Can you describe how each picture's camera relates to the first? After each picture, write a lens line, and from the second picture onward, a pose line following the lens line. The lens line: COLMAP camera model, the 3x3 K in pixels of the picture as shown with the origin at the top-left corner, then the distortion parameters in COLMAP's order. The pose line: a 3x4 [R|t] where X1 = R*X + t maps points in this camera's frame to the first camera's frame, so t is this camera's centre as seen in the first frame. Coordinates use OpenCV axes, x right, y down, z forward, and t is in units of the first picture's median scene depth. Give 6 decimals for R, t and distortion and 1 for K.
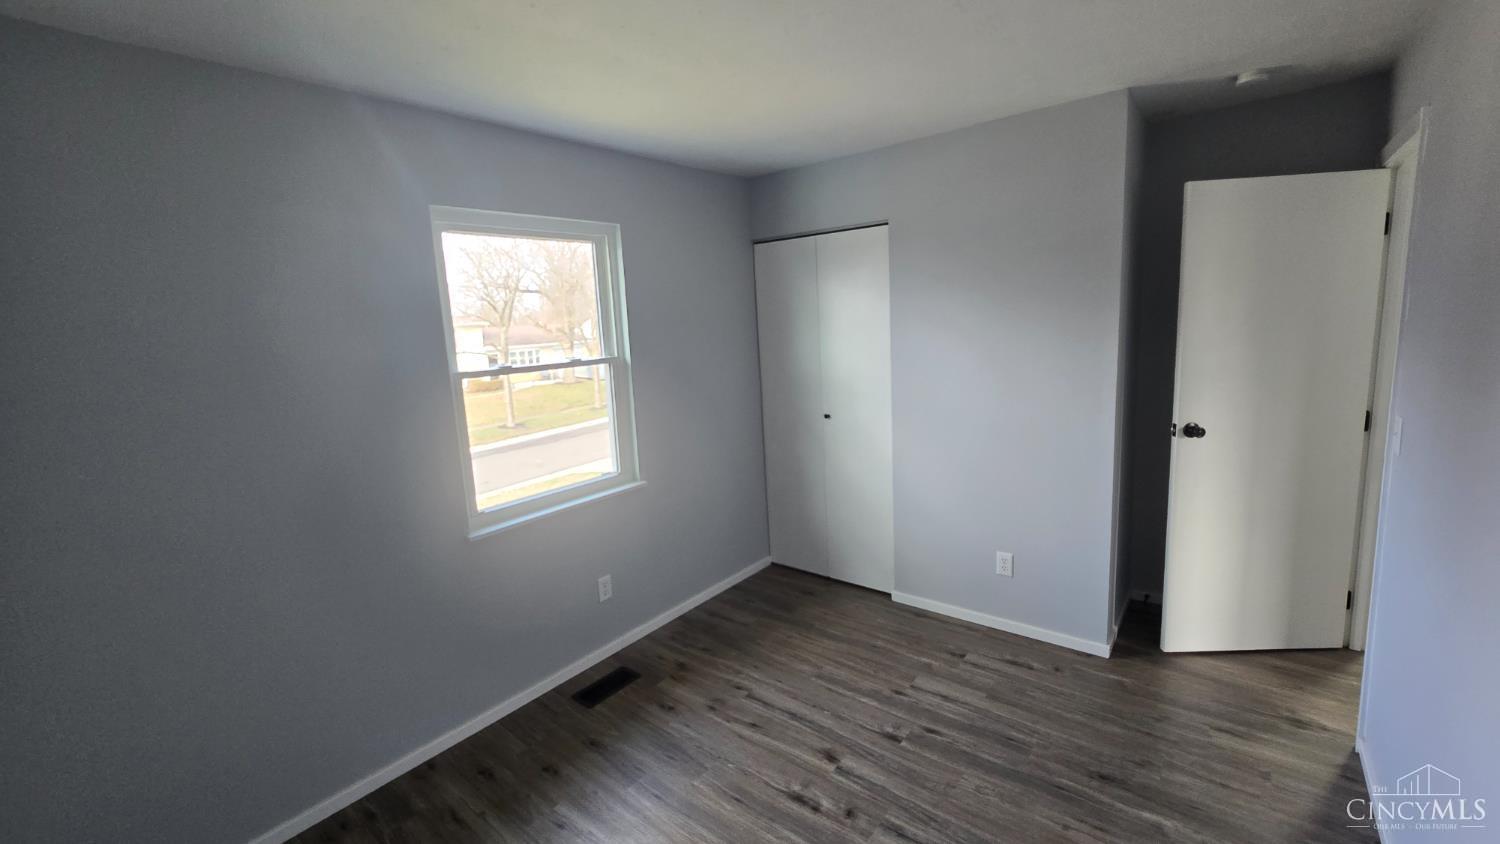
lens RADIAL K [[613.8, 0, 748.8], [0, 613.8, 410.1], [0, 0, 1]] dist [0.000156, 0.000008]
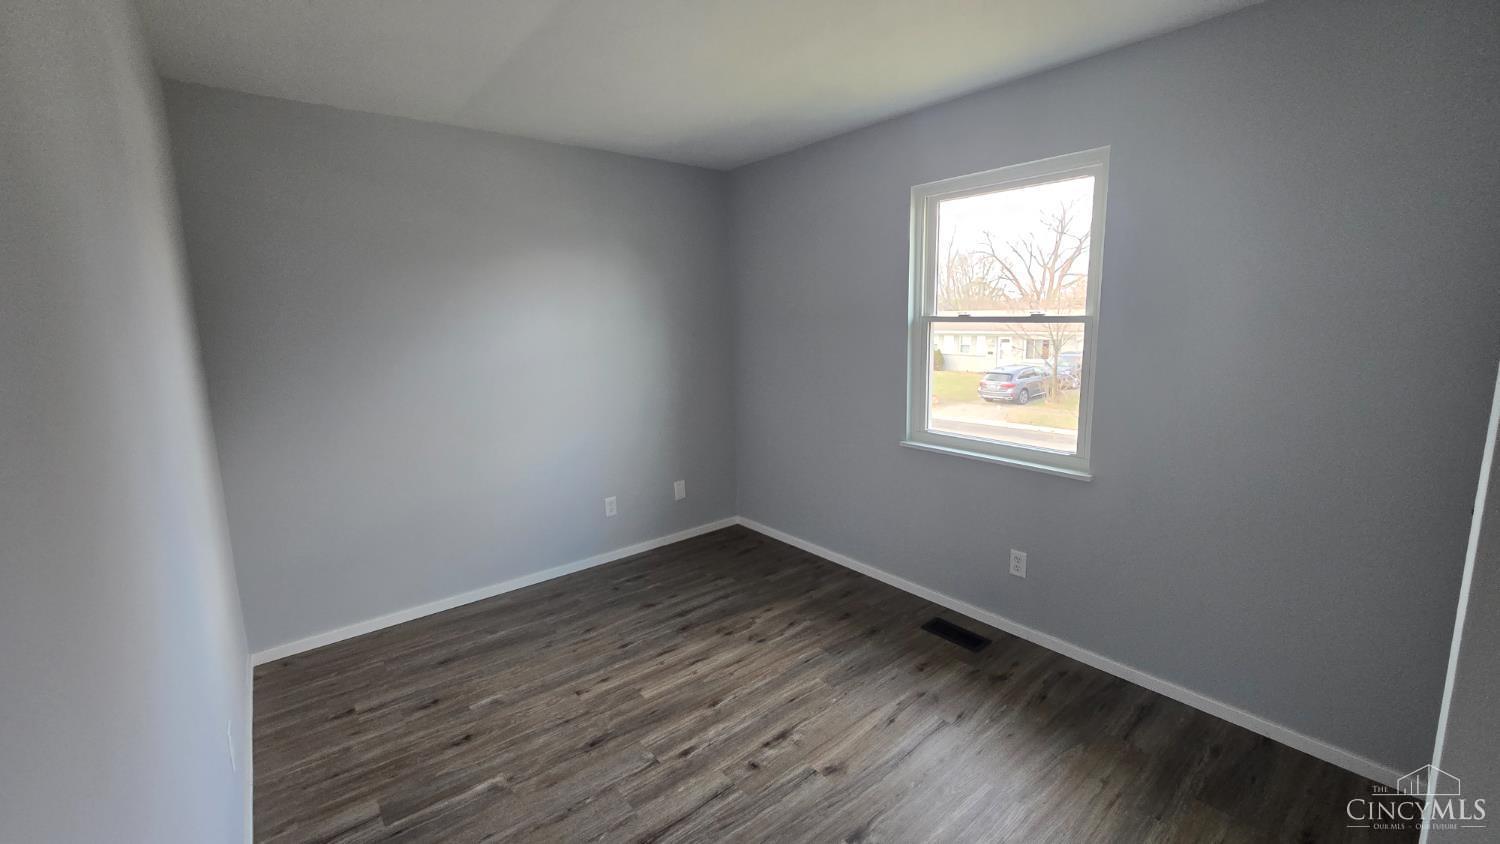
lens RADIAL K [[613.8, 0, 748.8], [0, 613.8, 410.1], [0, 0, 1]] dist [0.000156, 0.000008]
pose [[-0.206447, 0.205596, -0.956614, 0.847044], [-0.119423, 0.965071, 0.233186, -0.124057], [0.971143, 0.162382, -0.174683, 0.892678]]
